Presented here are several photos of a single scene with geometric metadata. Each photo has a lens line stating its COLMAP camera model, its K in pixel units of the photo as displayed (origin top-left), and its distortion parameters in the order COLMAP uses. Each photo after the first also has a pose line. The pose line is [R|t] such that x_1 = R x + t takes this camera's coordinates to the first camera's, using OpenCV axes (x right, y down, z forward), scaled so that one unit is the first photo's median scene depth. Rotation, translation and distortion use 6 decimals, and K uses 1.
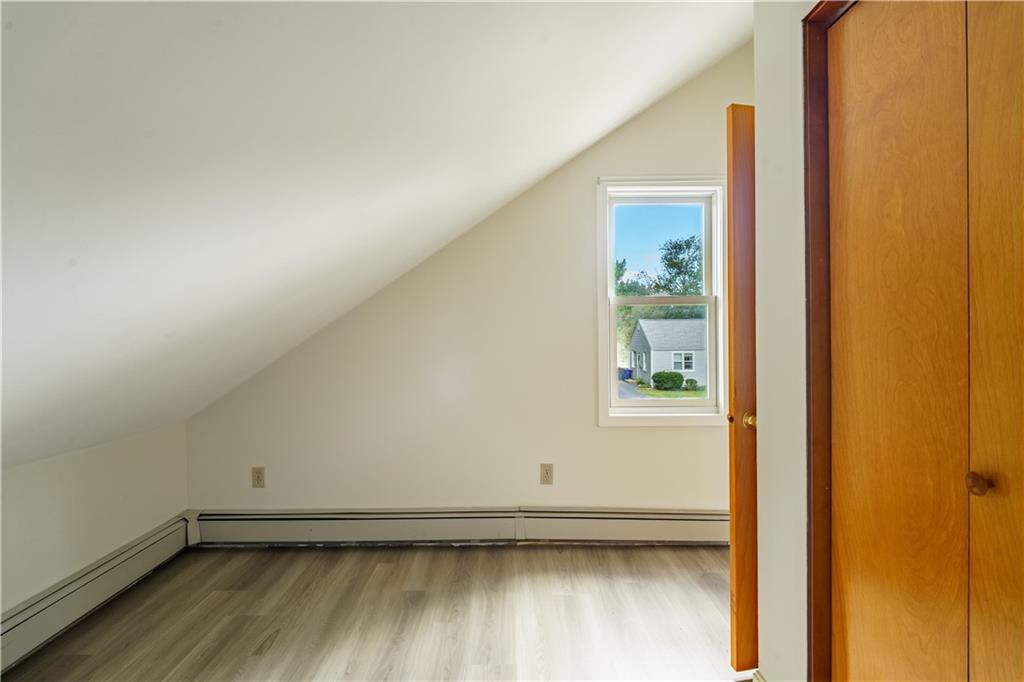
lens RADIAL K [[478.4, 0, 507.8], [0, 478.4, 340.0], [0, 0, 1]] dist [-0.000926, -0.004795]
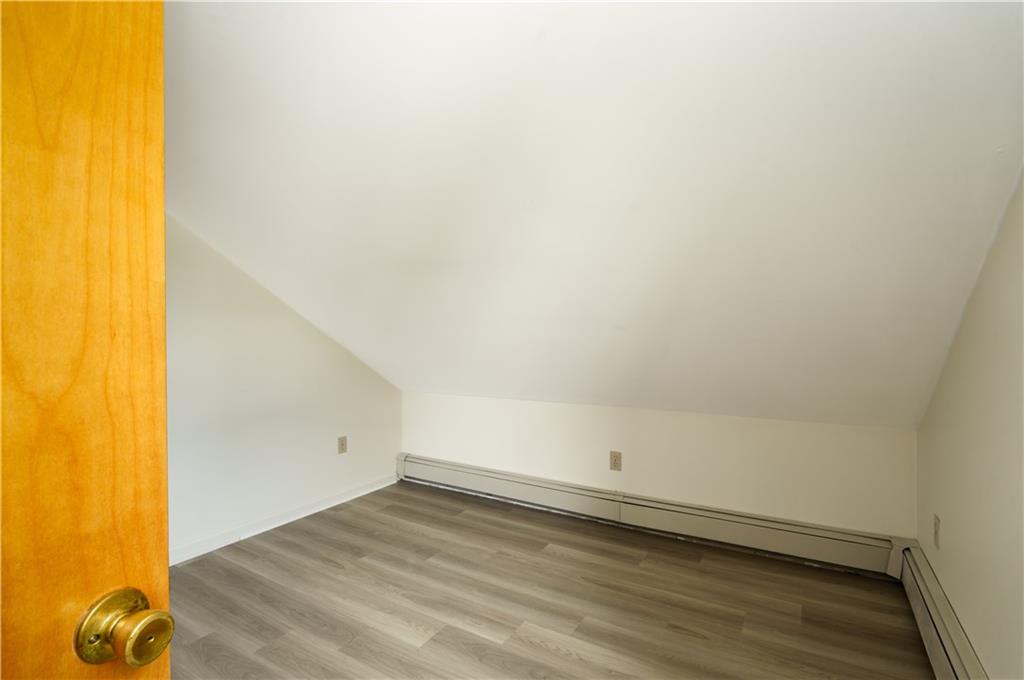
lens RADIAL K [[478.4, 0, 507.8], [0, 478.4, 339.0], [0, 0, 1]] dist [-0.000926, -0.004795]
pose [[-0.540013, 0.018137, -0.841461, 0.283450], [0.004753, 0.999818, 0.018500, -0.001223], [0.841643, 0.005991, -0.540001, 0.648628]]
